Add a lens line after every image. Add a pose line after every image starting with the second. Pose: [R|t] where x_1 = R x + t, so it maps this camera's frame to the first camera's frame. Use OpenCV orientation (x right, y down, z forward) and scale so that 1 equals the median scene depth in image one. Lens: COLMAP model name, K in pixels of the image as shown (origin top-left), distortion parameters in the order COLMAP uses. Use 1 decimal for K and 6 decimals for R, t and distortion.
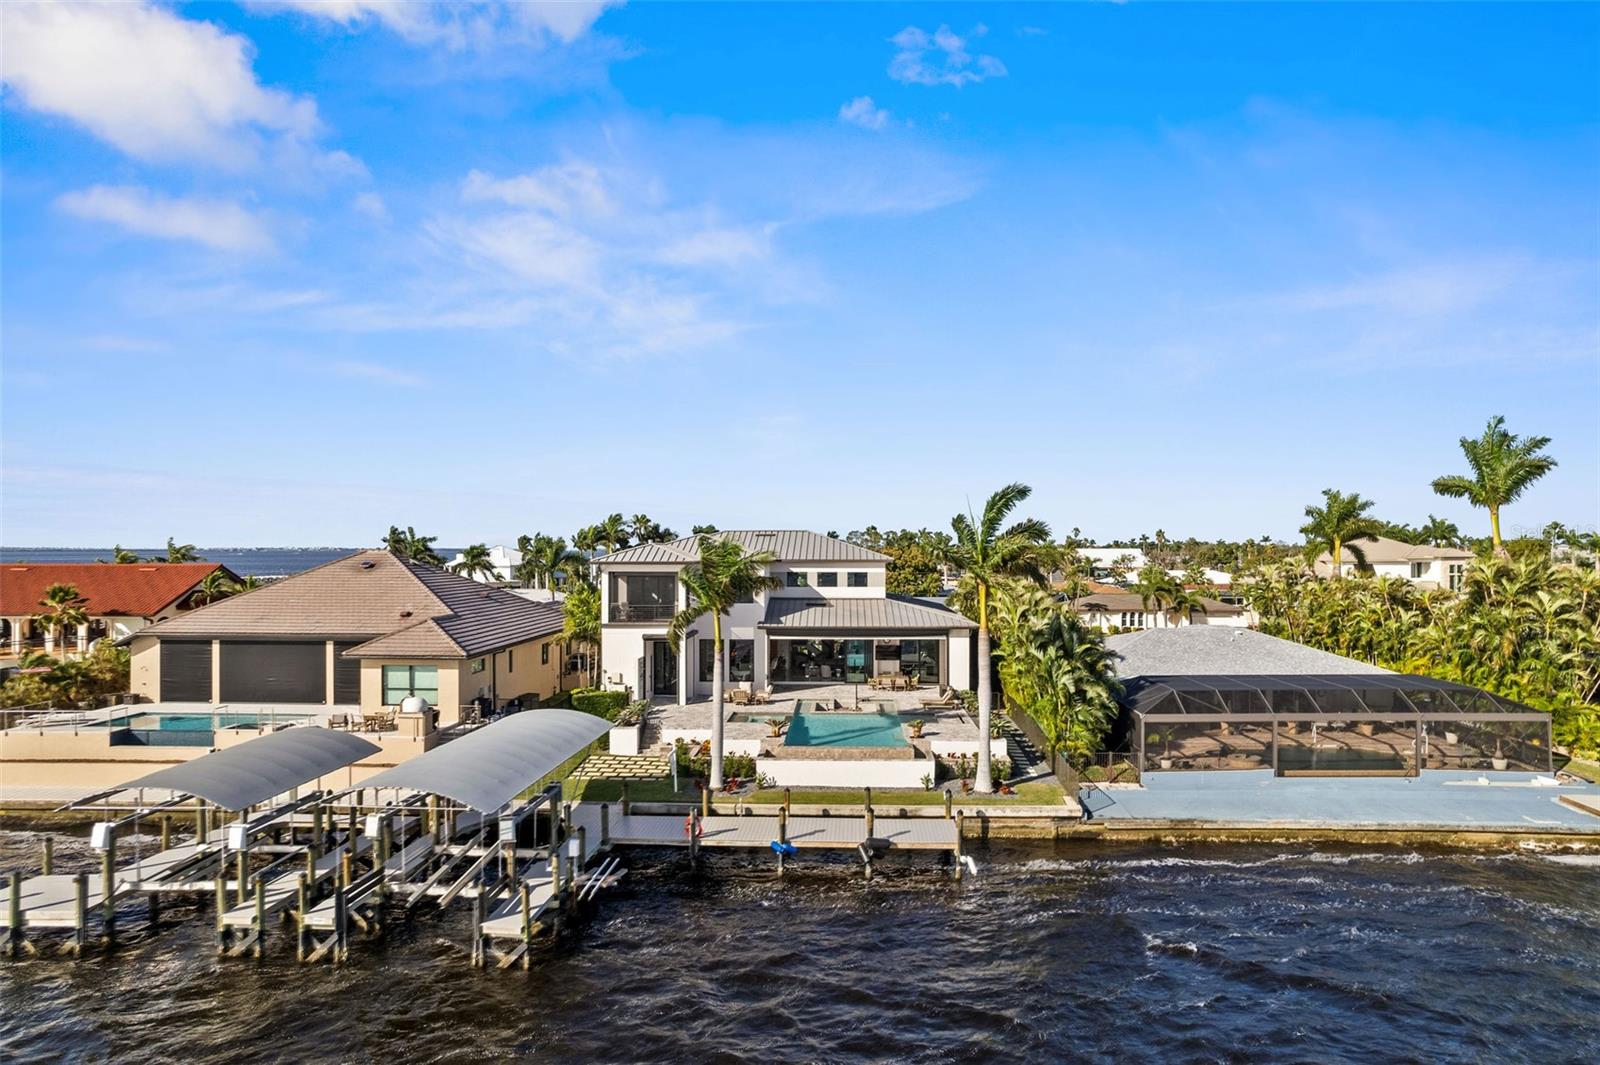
lens RADIAL K [[1026.7, 0, 800.0], [0, 1026.7, 532.5], [0, 0, 1]] dist [0.001383, 0.003469]
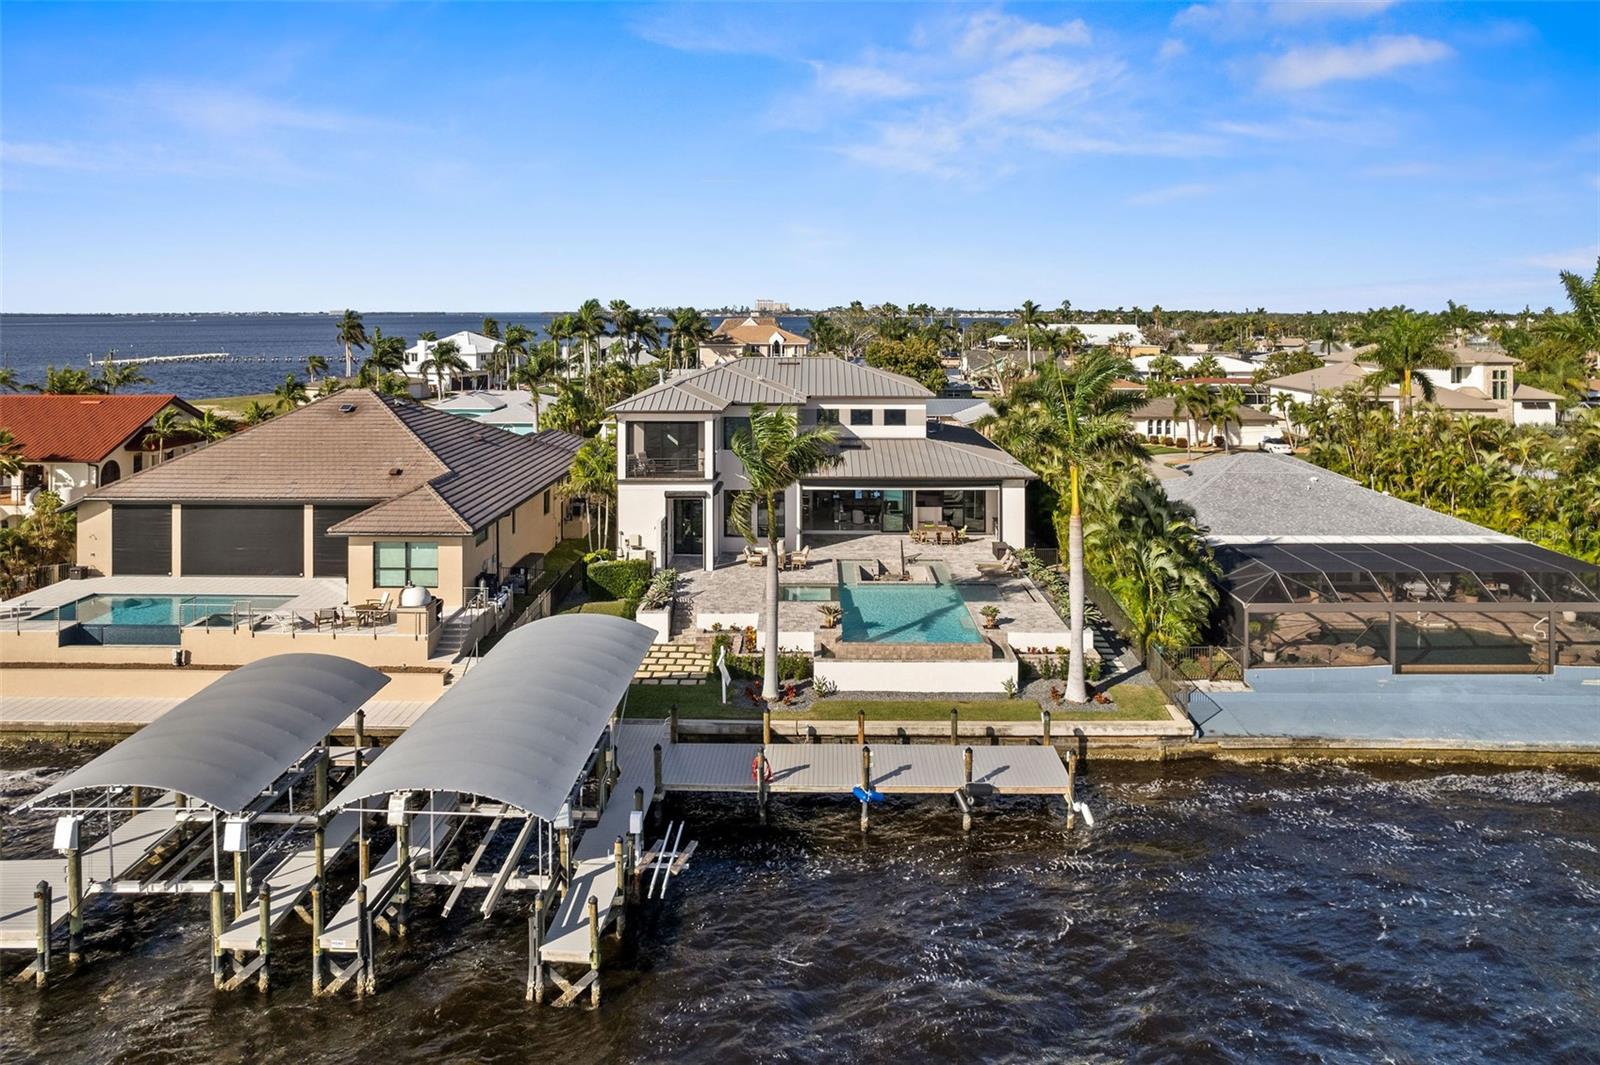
lens RADIAL K [[1077.1, 0, 812.0], [0, 1077.1, 301.1], [0, 0, 1]] dist [-0.000663, -0.005206]
pose [[0.999285, -0.000184, 0.037810, -0.074214], [0.000051, 0.999994, 0.003520, -0.084280], [-0.037810, -0.003515, 0.999279, 0.077481]]
